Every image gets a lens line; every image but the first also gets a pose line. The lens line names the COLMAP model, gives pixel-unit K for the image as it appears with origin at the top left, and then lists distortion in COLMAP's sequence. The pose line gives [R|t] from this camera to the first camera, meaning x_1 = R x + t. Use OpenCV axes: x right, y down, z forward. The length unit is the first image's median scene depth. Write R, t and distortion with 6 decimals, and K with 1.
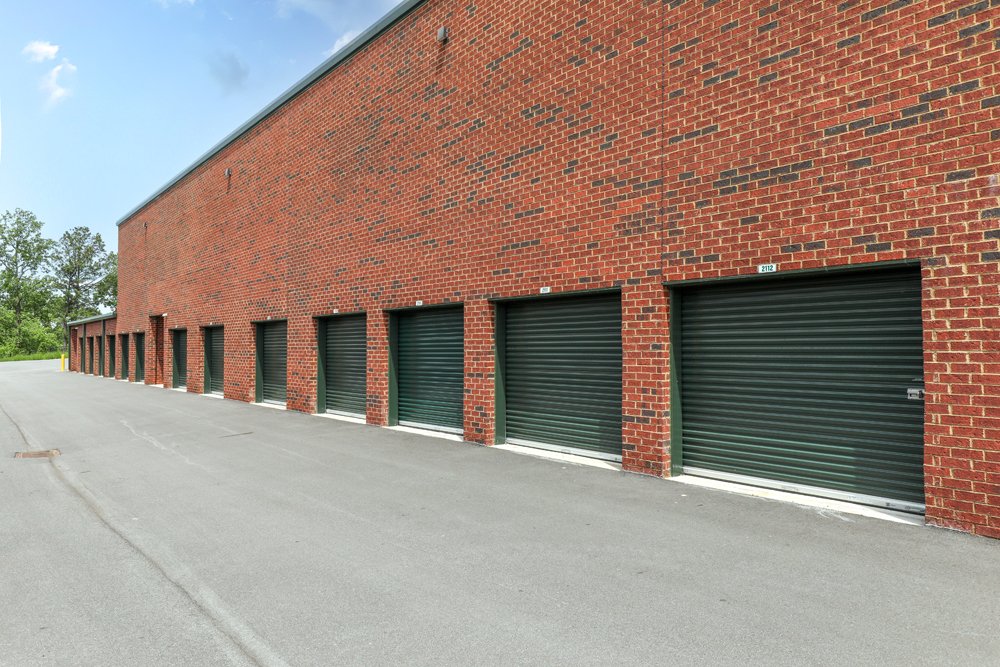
lens RADIAL K [[783.3, 0, 499.5], [0, 783.3, 336.2], [0, 0, 1]] dist [0.009033, 0.000073]
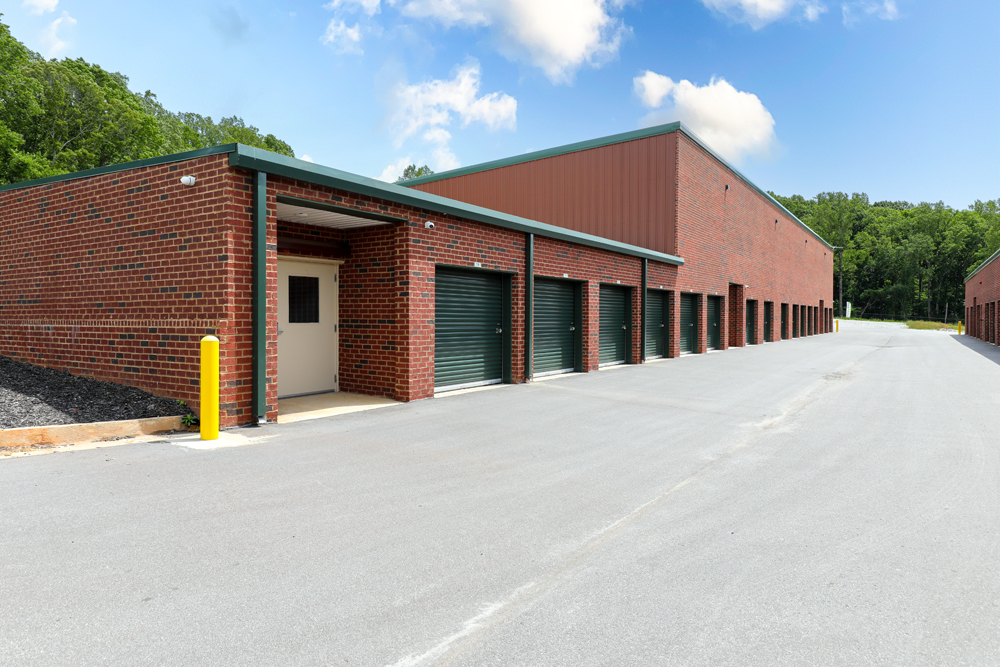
lens RADIAL K [[637.8, 0, 500.4], [0, 637.8, 317.1], [0, 0, 1]] dist [0.011592, -0.000167]
pose [[-0.357938, -0.014662, 0.933630, -0.926390], [-0.033311, 0.999441, 0.002924, 0.023269], [-0.933151, -0.030054, -0.358226, 1.306099]]
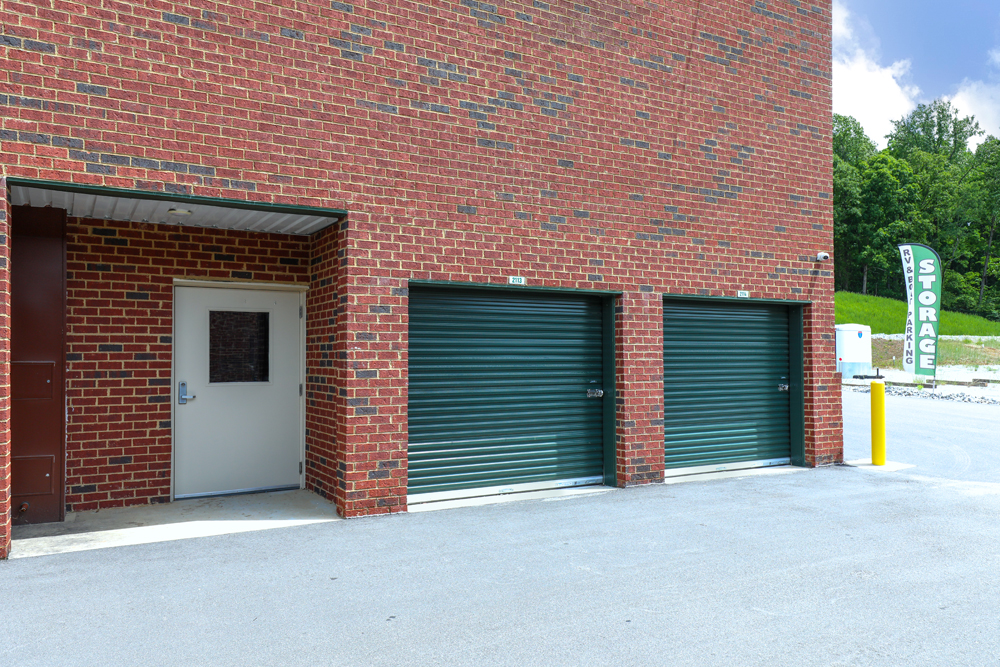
lens RADIAL K [[752.4, 0, 502.2], [0, 752.4, 330.2], [0, 0, 1]] dist [0.017000, 0.000002]
pose [[0.091813, 0.037878, 0.995056, -0.694184], [-0.018615, 0.999167, -0.036317, 0.017259], [-0.995602, -0.015189, 0.092442, 0.985661]]
